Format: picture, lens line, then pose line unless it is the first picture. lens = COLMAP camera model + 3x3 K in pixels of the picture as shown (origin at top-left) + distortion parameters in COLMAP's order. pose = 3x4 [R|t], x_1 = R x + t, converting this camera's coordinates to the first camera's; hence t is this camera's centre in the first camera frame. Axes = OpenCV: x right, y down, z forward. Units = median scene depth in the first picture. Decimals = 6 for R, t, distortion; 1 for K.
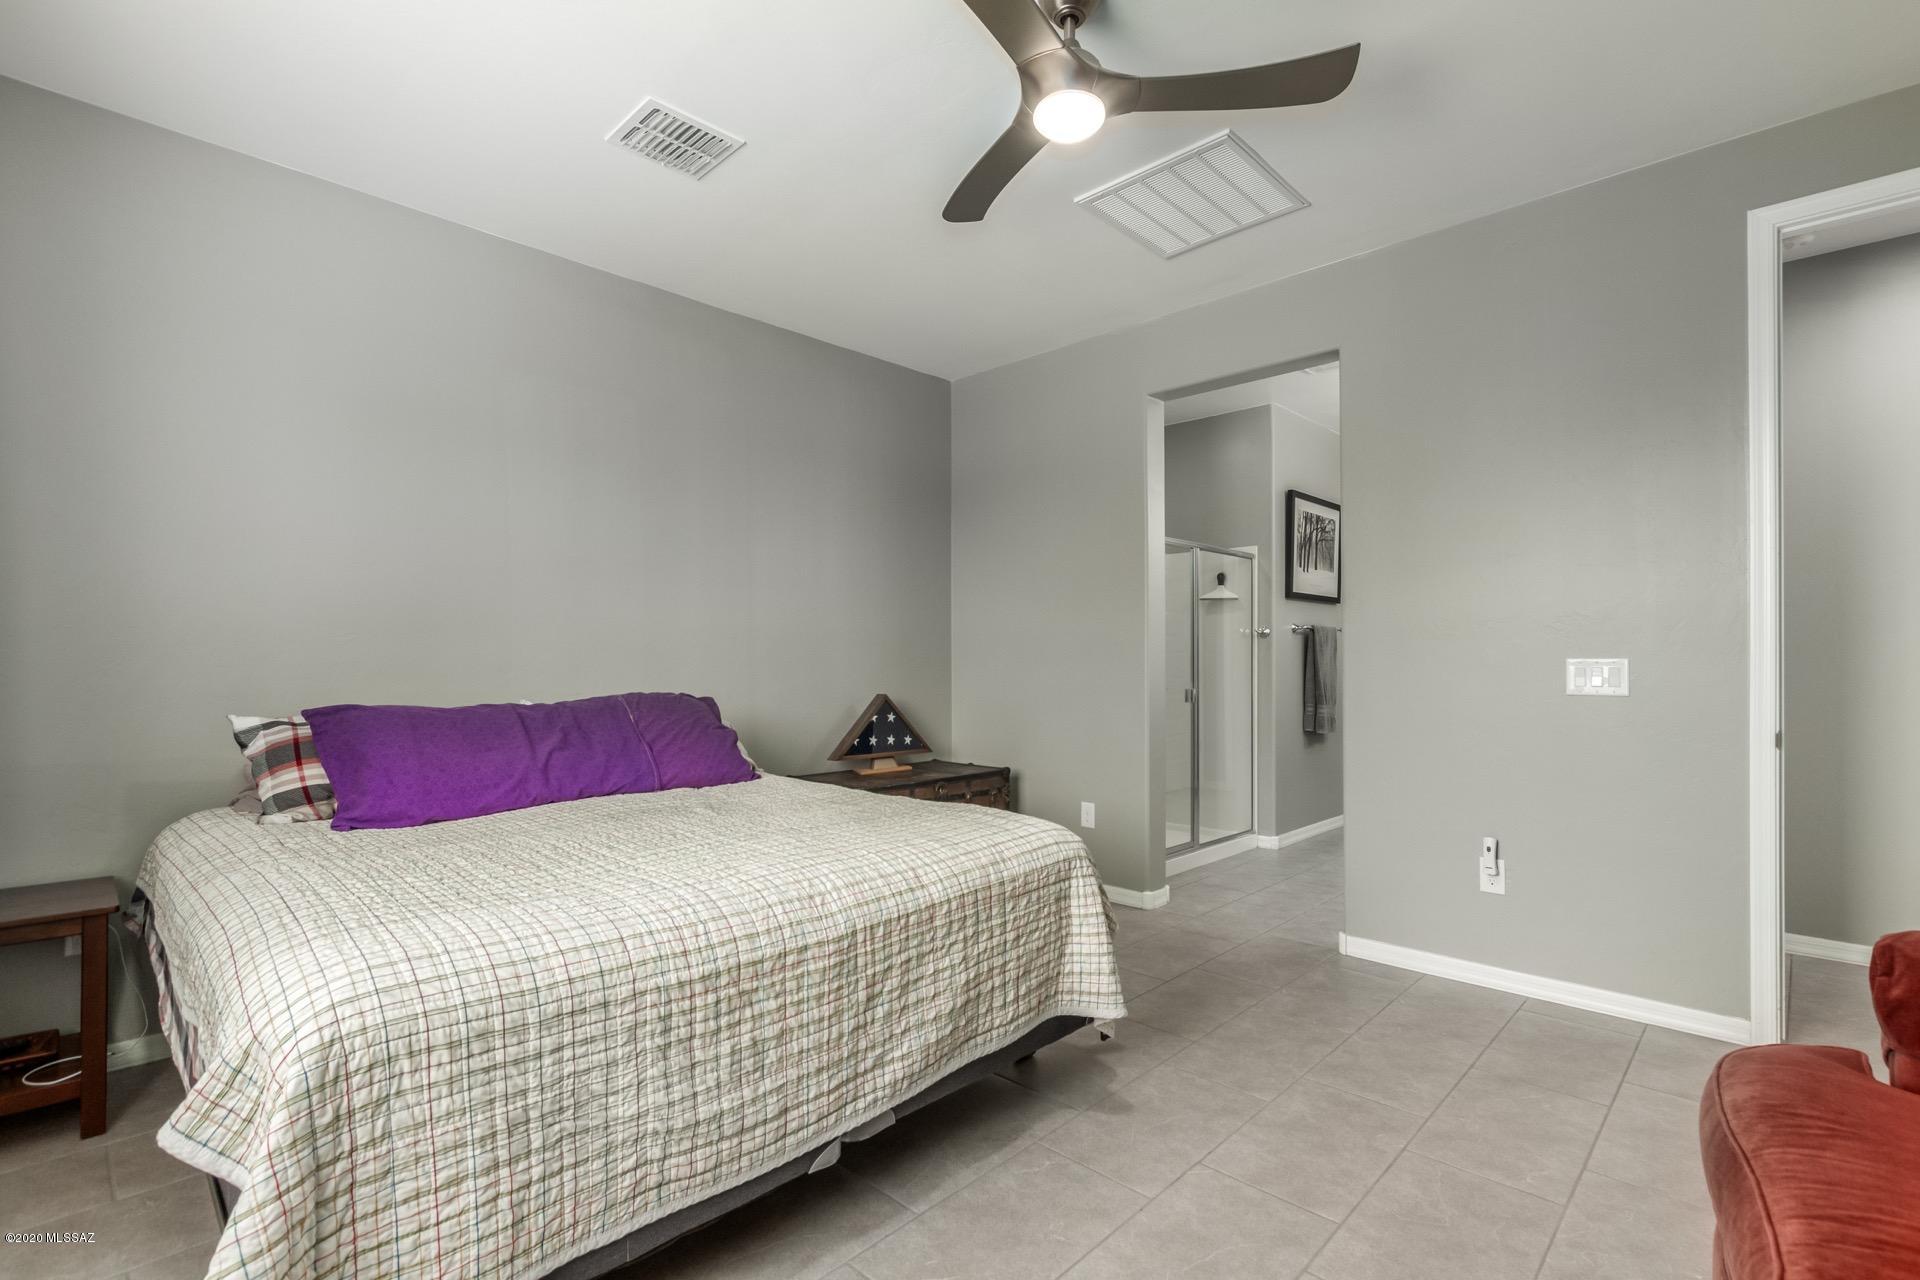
lens RADIAL K [[889.9, 0, 971.4], [0, 889.9, 646.3], [0, 0, 1]] dist [0.012622, -0.000962]
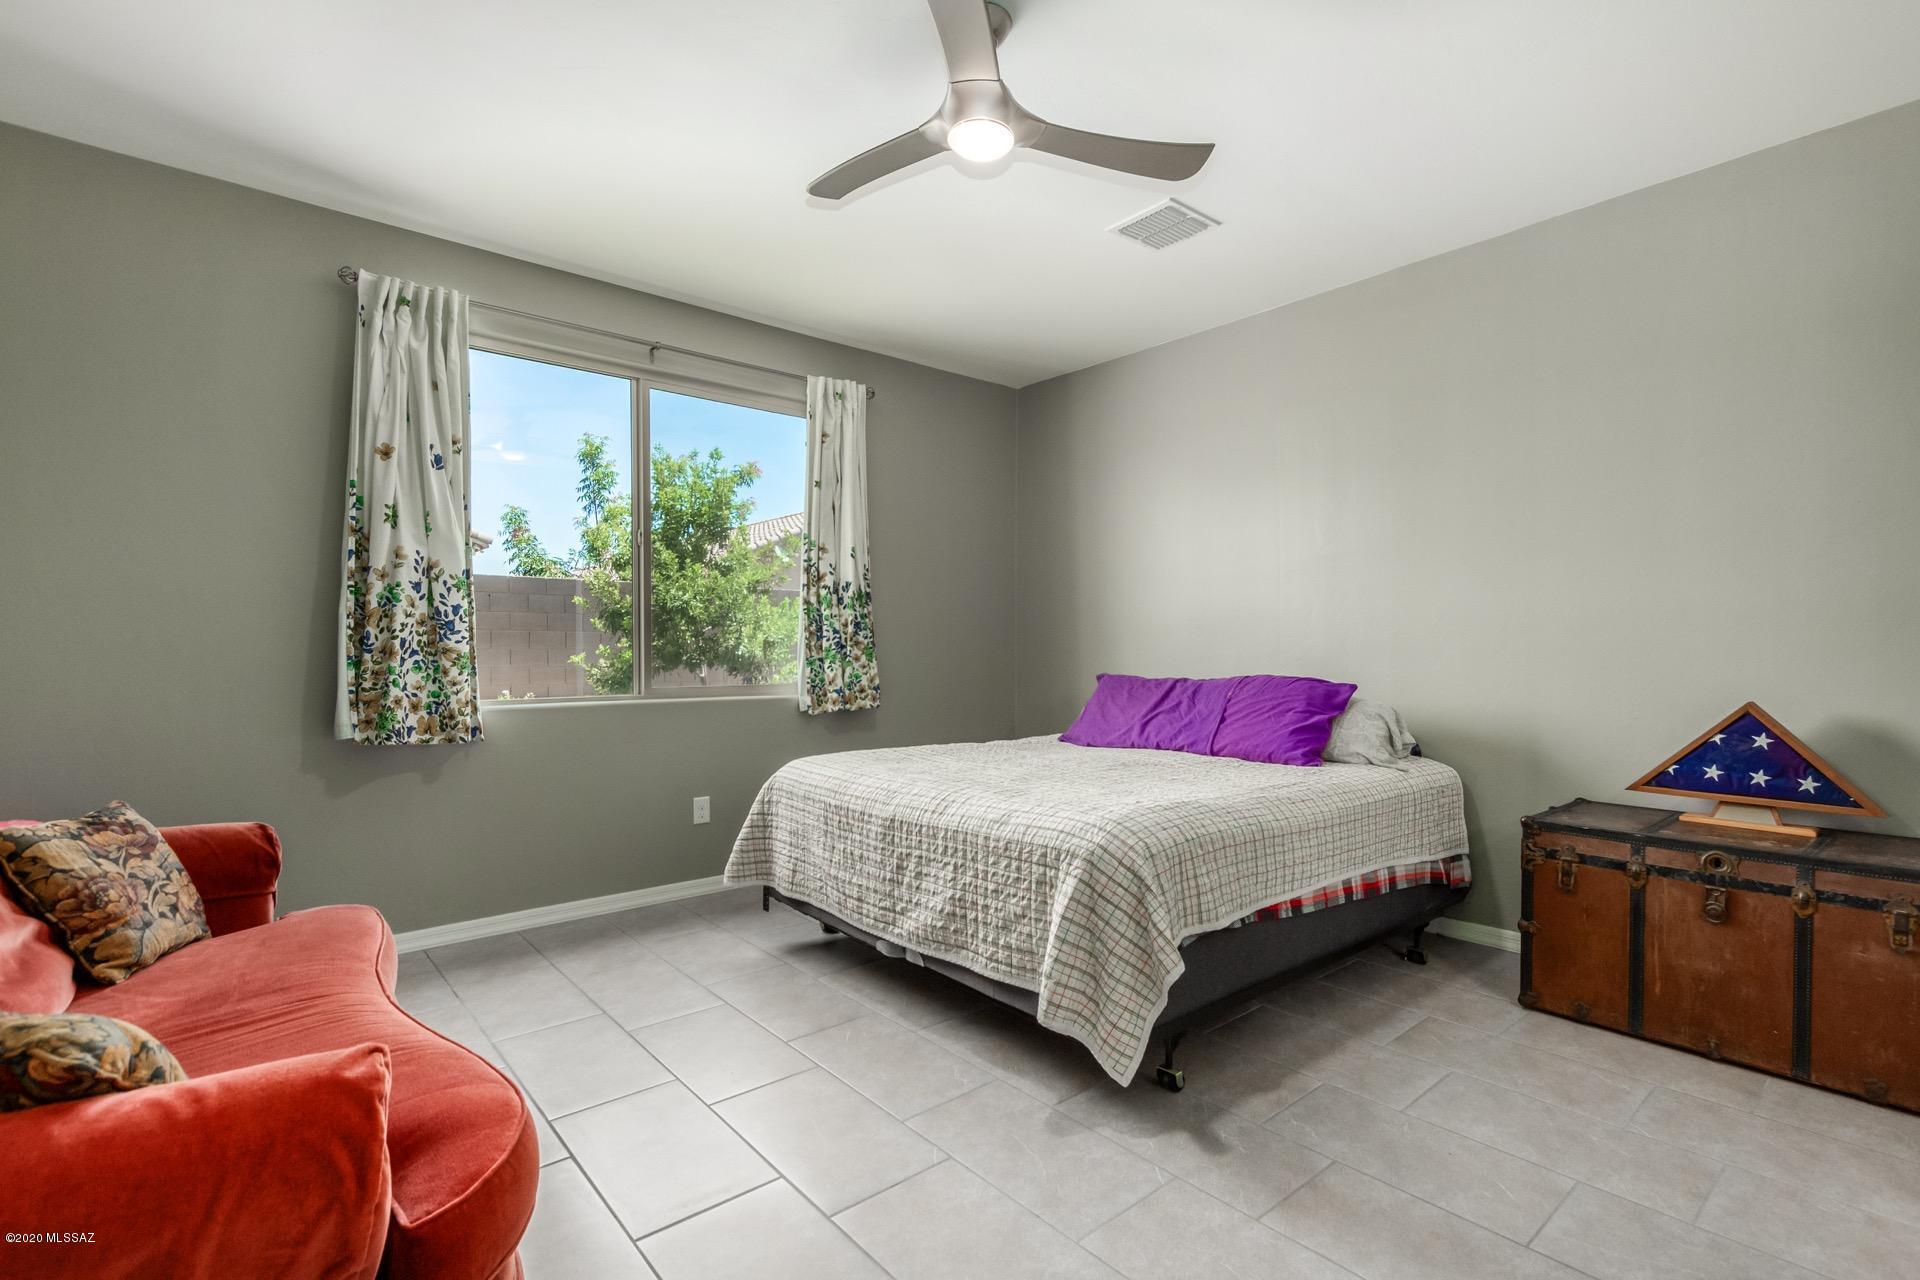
lens RADIAL K [[889.9, 0, 972.2], [0, 889.9, 650.3], [0, 0, 1]] dist [0.012622, -0.000962]
pose [[-0.108915, 0.003039, -0.994046, 1.262780], [0.016464, 0.999864, 0.001253, 0.019151], [0.993915, -0.016229, -0.108950, 1.171714]]
